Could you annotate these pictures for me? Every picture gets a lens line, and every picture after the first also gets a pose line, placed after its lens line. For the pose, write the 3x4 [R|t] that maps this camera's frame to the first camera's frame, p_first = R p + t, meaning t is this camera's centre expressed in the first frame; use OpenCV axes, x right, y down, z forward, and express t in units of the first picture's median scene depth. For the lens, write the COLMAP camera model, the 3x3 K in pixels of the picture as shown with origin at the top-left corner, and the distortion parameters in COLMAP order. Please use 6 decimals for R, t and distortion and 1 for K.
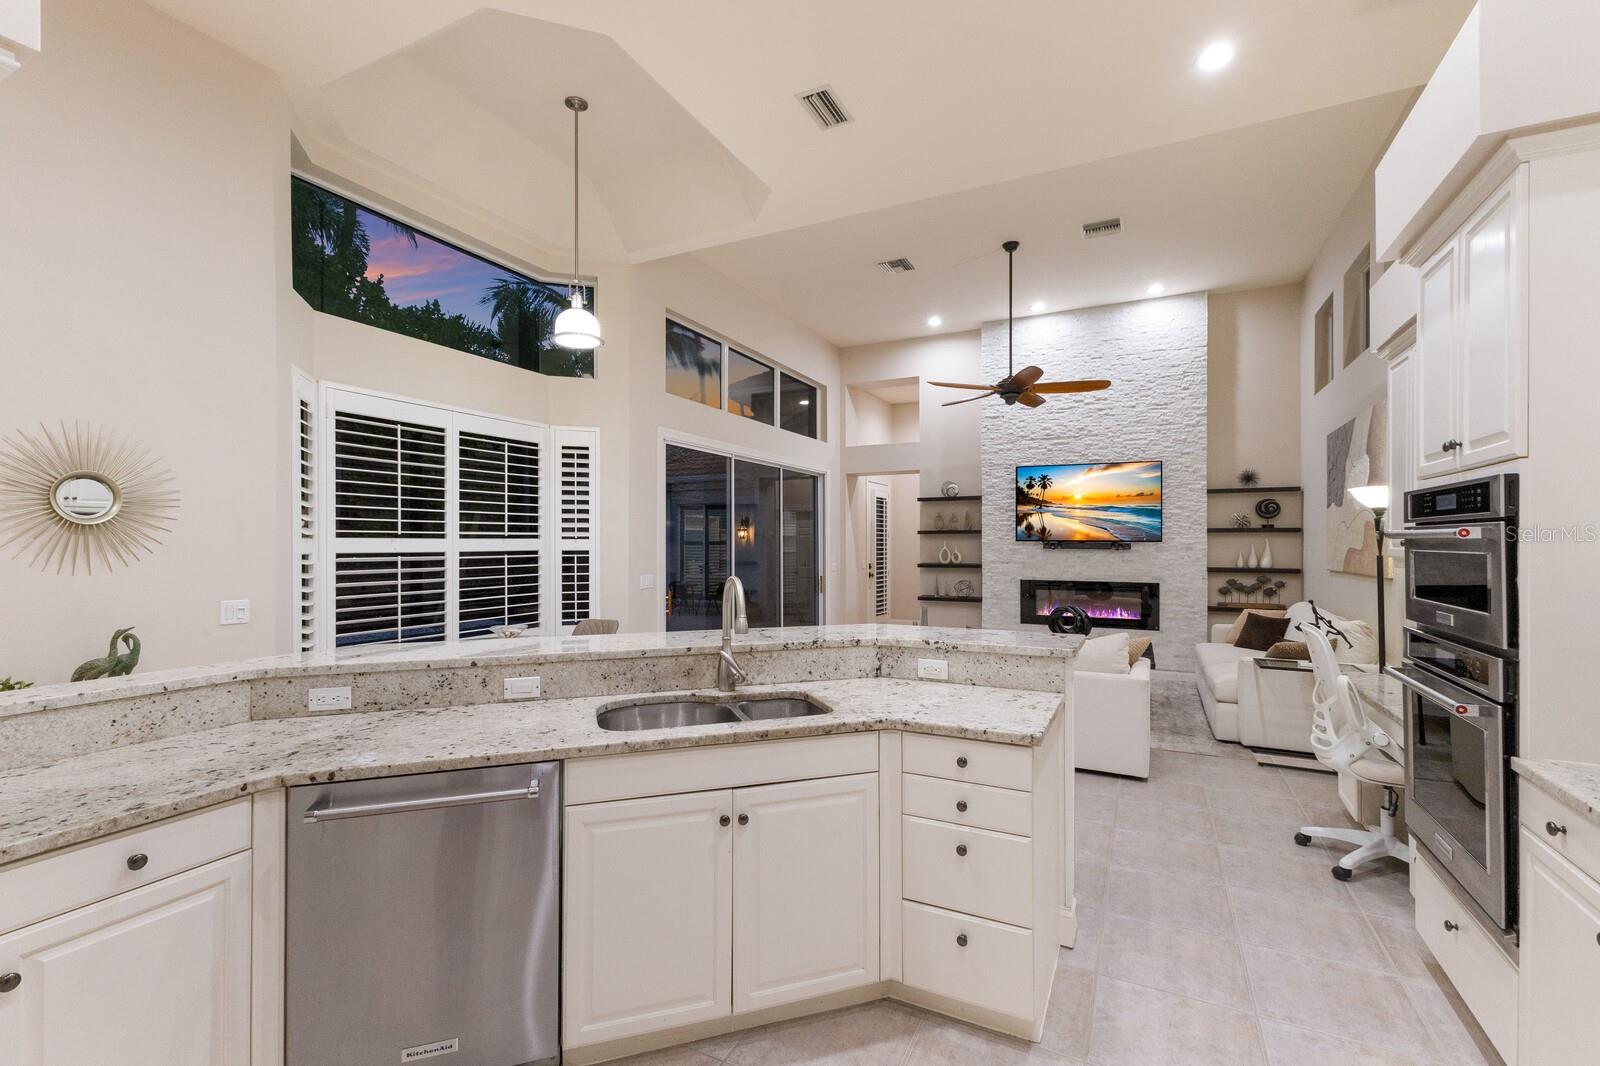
lens RADIAL K [[698.7, 0, 808.1], [0, 698.7, 543.4], [0, 0, 1]] dist [0.015150, 0.000163]
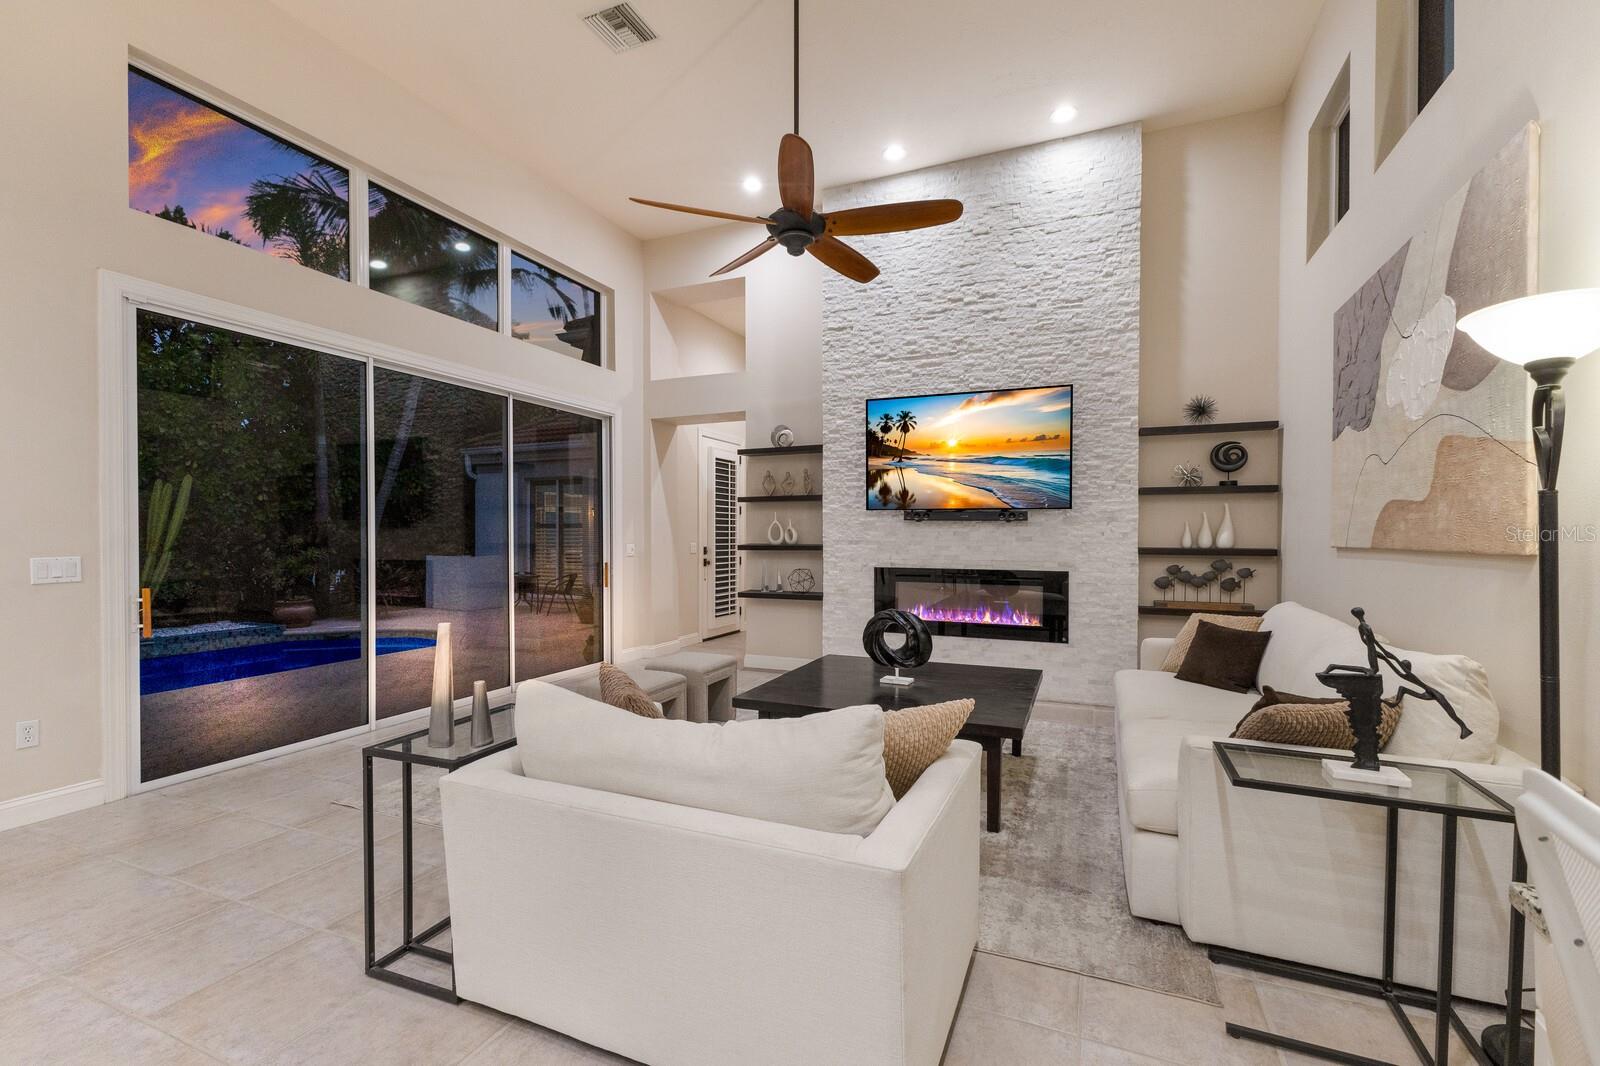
lens RADIAL K [[698.7, 0, 808.1], [0, 698.7, 543.4], [0, 0, 1]] dist [0.015150, 0.000163]
pose [[0.998476, 0.000299, 0.055186, 0.219153], [-0.000935, 0.999933, 0.011497, 0.022477], [-0.055179, -0.011531, 0.998410, 0.354735]]
